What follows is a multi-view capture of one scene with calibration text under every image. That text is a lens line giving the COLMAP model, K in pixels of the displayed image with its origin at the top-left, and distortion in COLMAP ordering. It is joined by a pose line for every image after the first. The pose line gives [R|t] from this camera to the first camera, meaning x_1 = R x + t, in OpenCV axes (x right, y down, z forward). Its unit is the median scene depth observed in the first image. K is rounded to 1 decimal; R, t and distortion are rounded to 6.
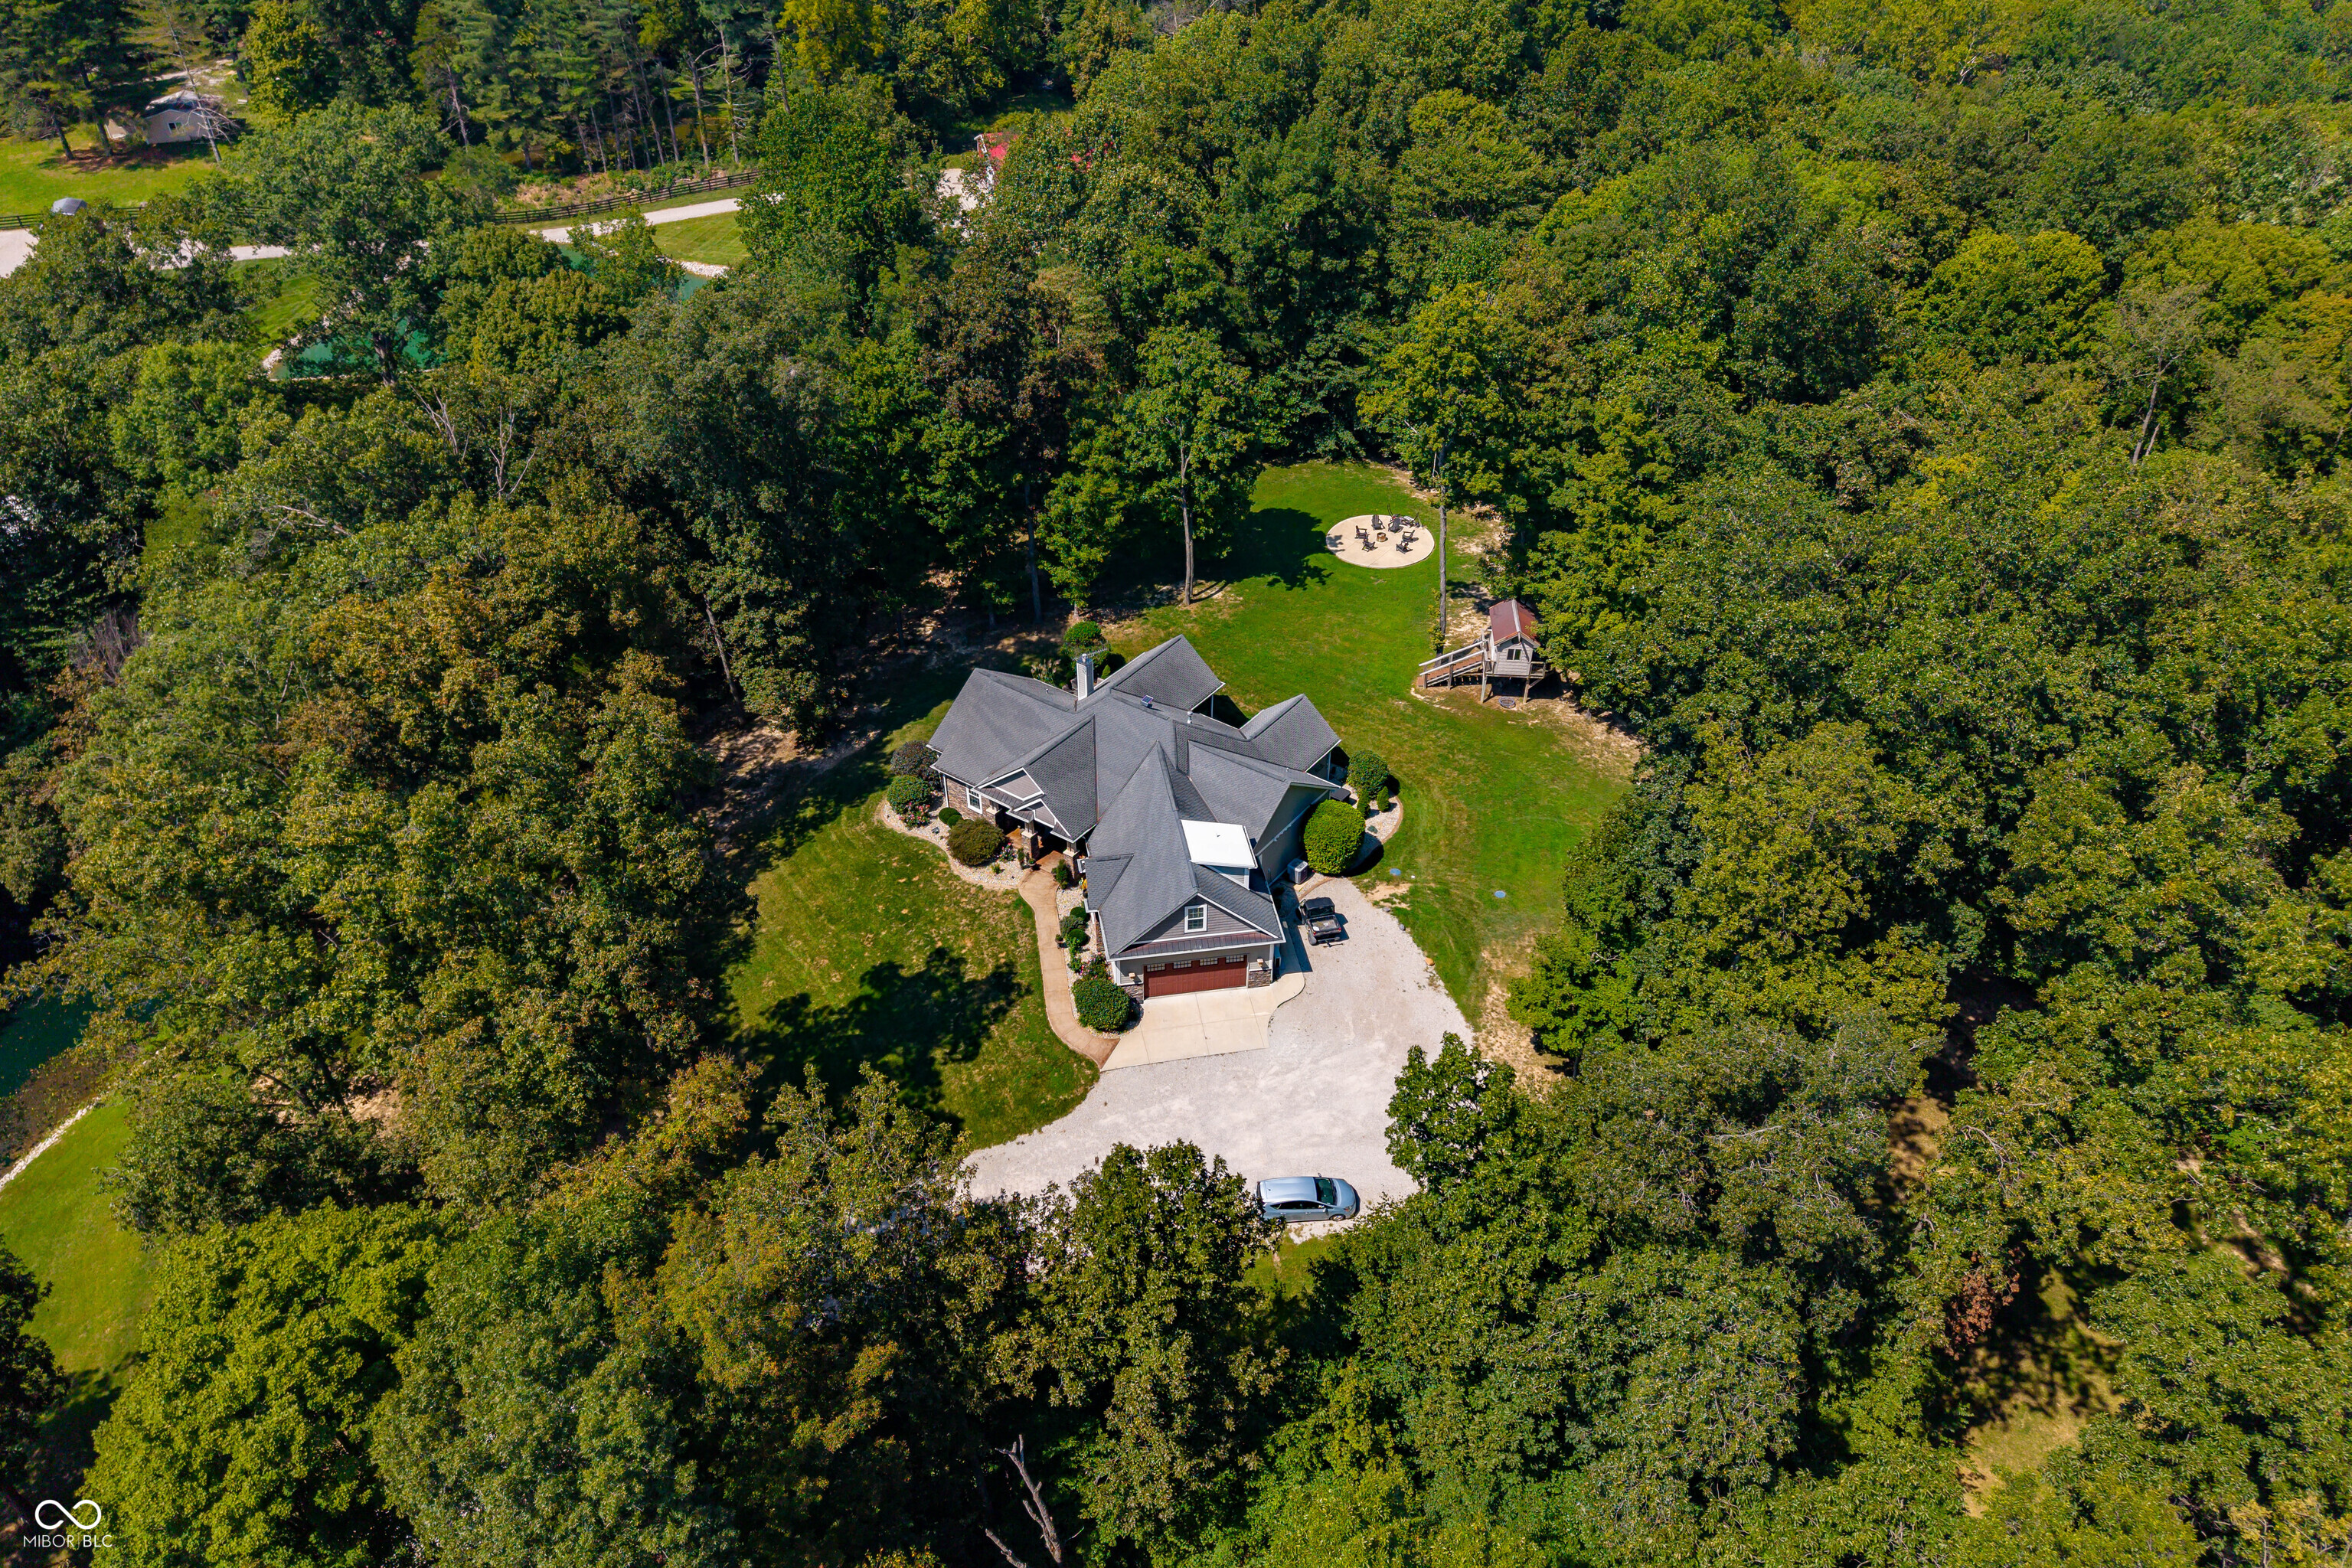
lens RADIAL K [[1612.3, 0, 1166.7], [0, 1612.3, 792.3], [0, 0, 1]] dist [0.022638, -0.026754]
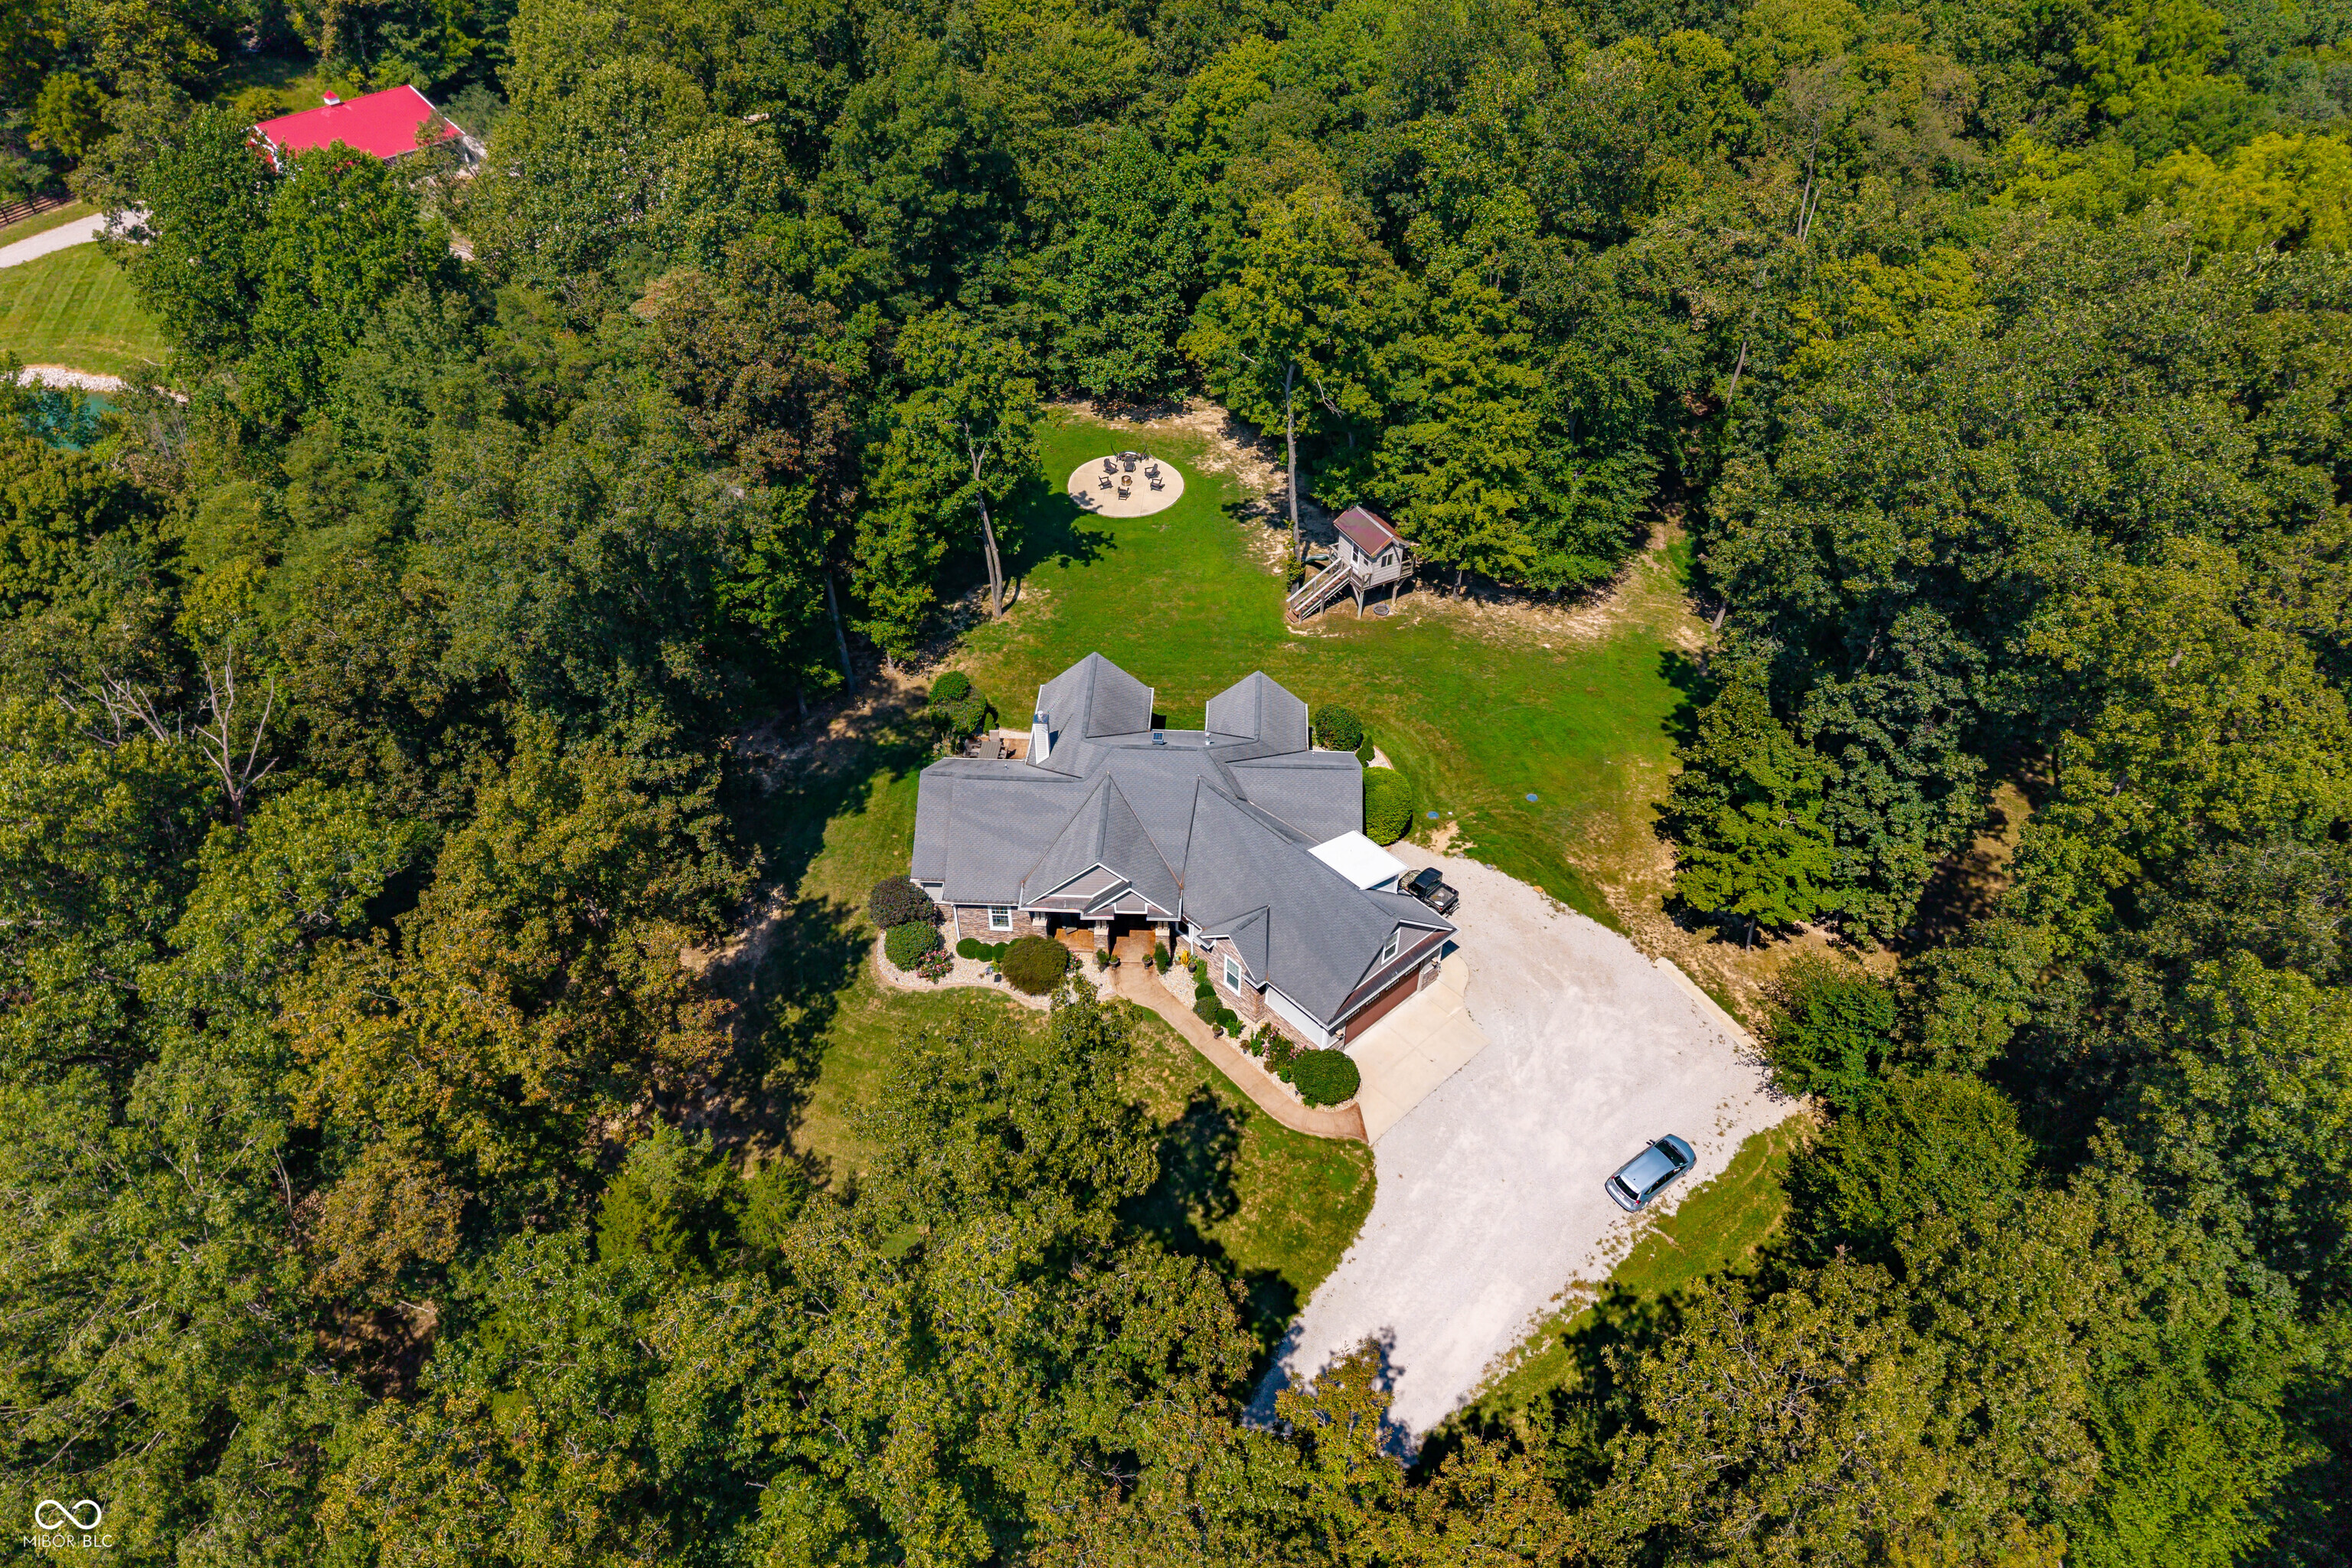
lens RADIAL K [[1612.3, 0, 1170.0], [0, 1612.3, 781.8], [0, 0, 1]] dist [0.022638, -0.026754]
pose [[0.831734, -0.358629, 0.423797, -0.382662], [0.327813, 0.933323, 0.146448, -0.158849], [-0.448060, 0.017120, 0.893840, 0.212932]]
